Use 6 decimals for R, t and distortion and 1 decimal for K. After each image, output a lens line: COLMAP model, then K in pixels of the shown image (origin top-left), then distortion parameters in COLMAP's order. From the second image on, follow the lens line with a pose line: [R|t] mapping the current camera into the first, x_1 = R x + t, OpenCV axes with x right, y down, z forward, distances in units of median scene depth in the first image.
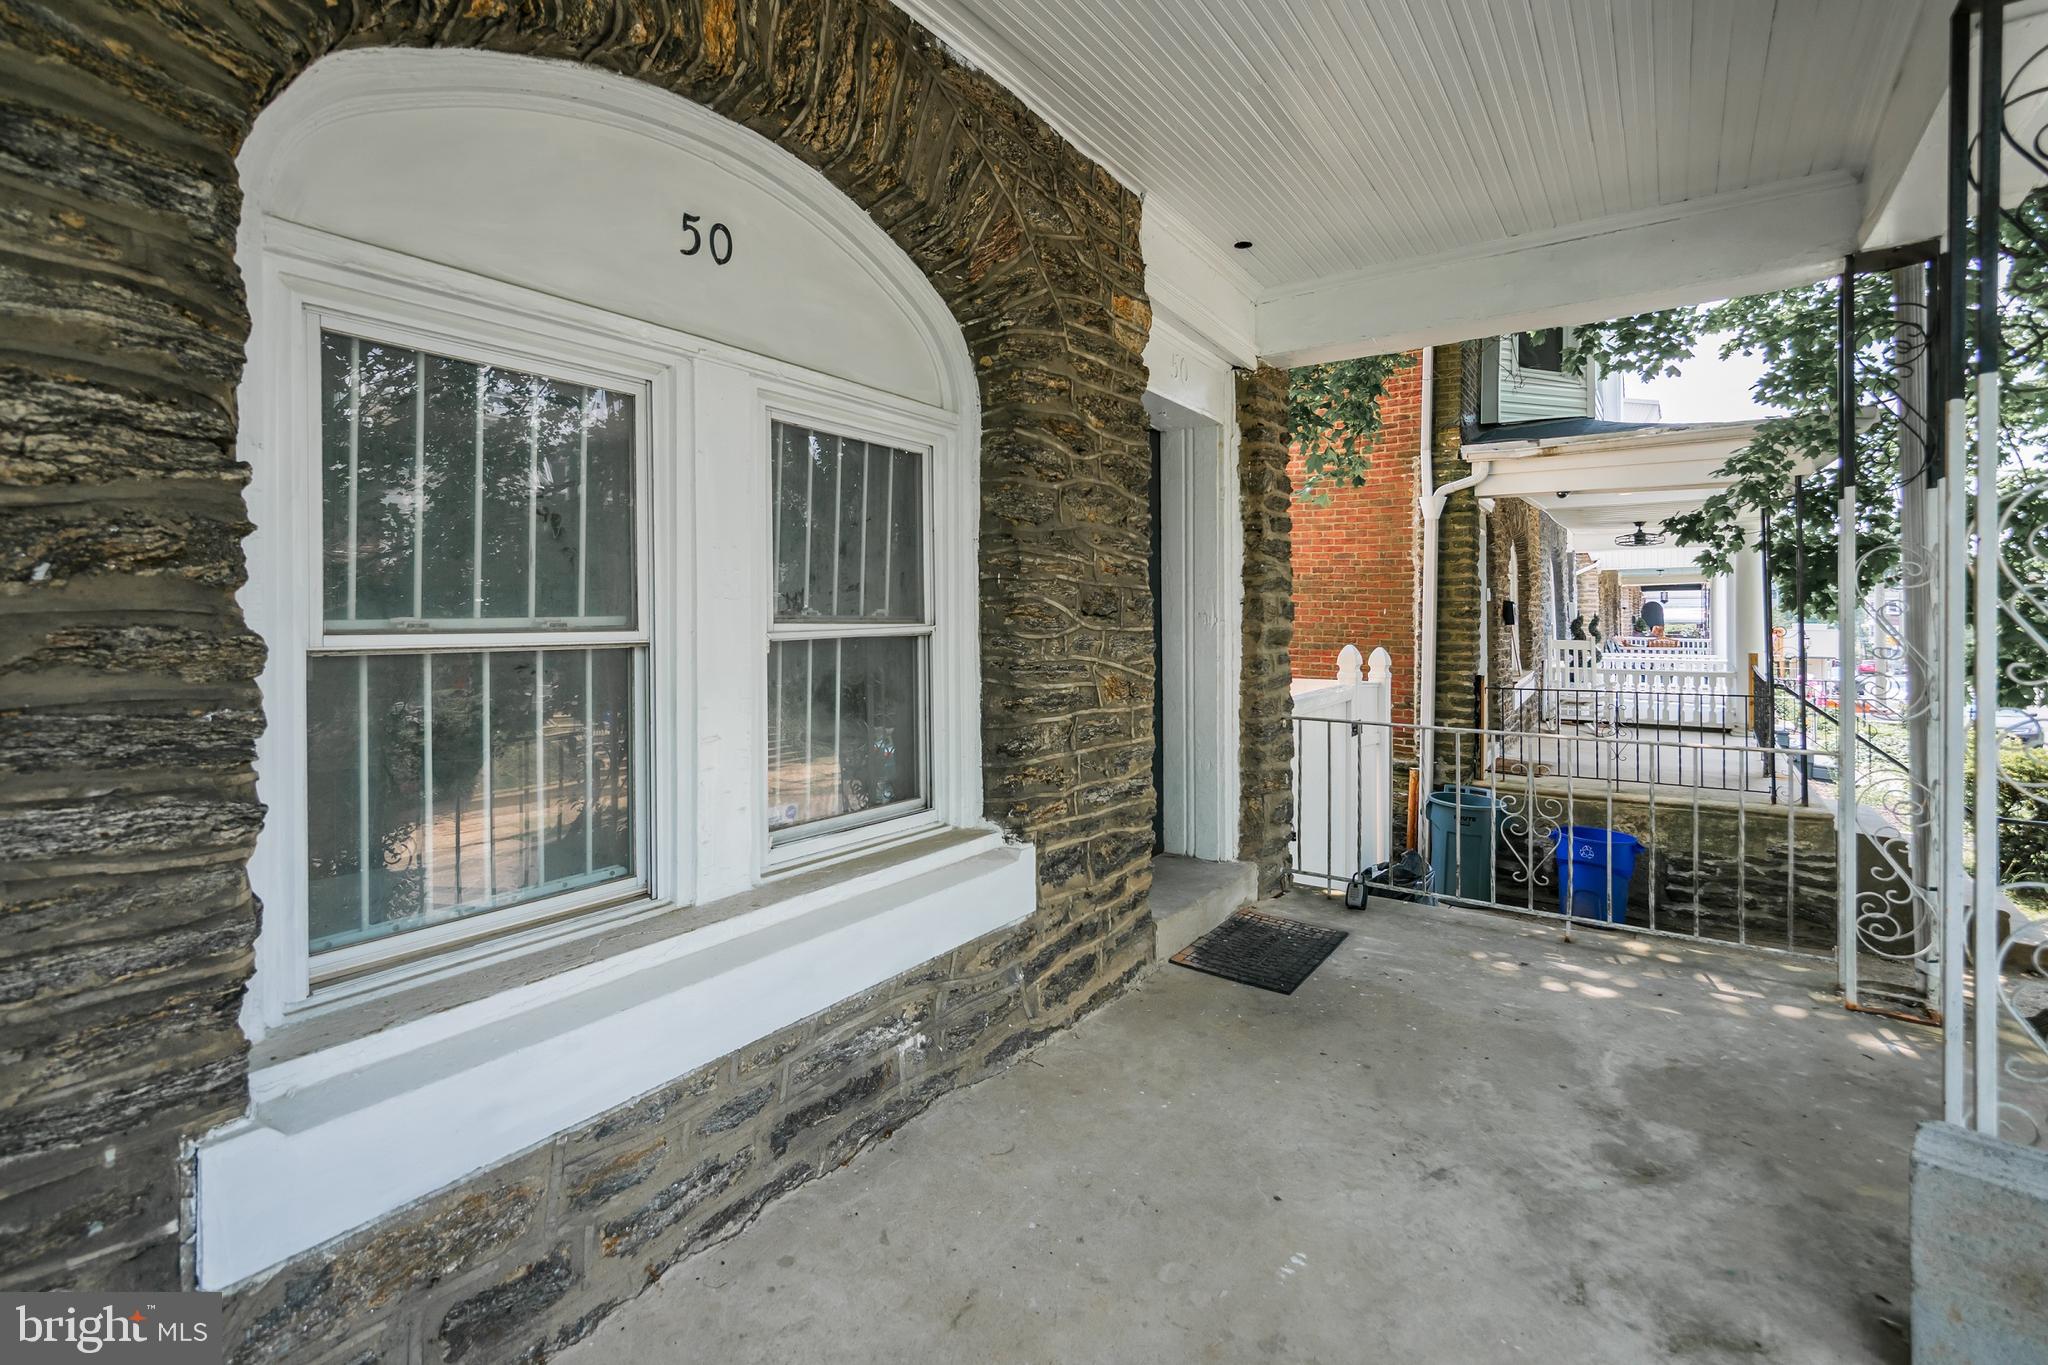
lens RADIAL K [[896.2, 0, 1020.3], [0, 896.2, 656.3], [0, 0, 1]] dist [-0.000579, 0.000272]
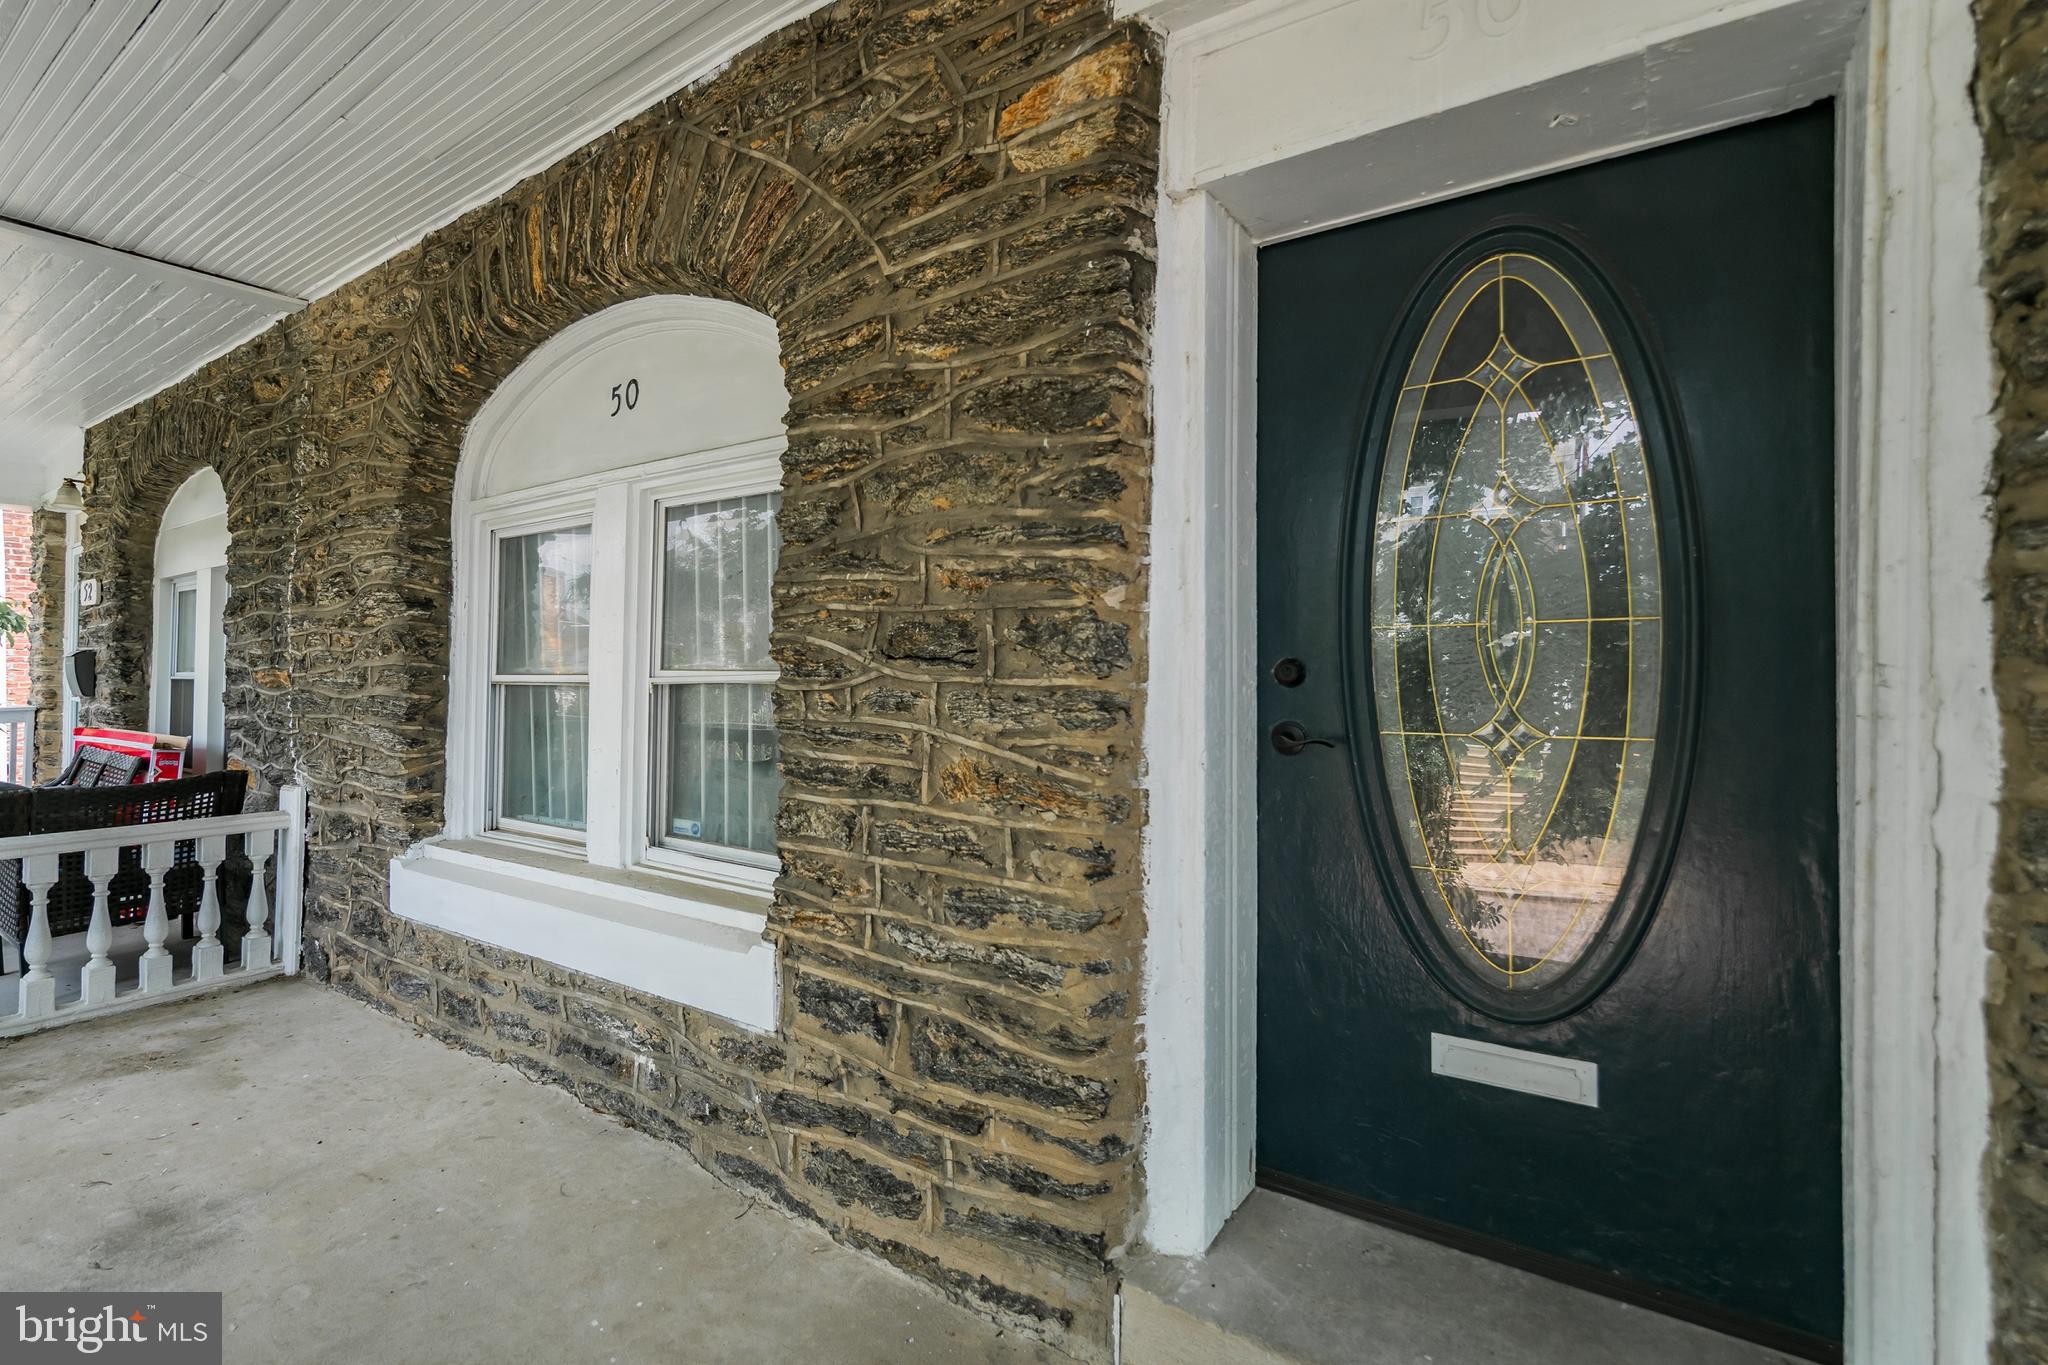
lens RADIAL K [[908.1, 0, 1017.3], [0, 908.1, 691.6], [0, 0, 1]] dist [0.000978, -0.000136]
pose [[0.039989, 0.021460, -0.998970, 0.774035], [-0.040230, 0.998993, 0.019850, -0.039633], [0.998390, 0.039395, 0.040812, 1.101651]]
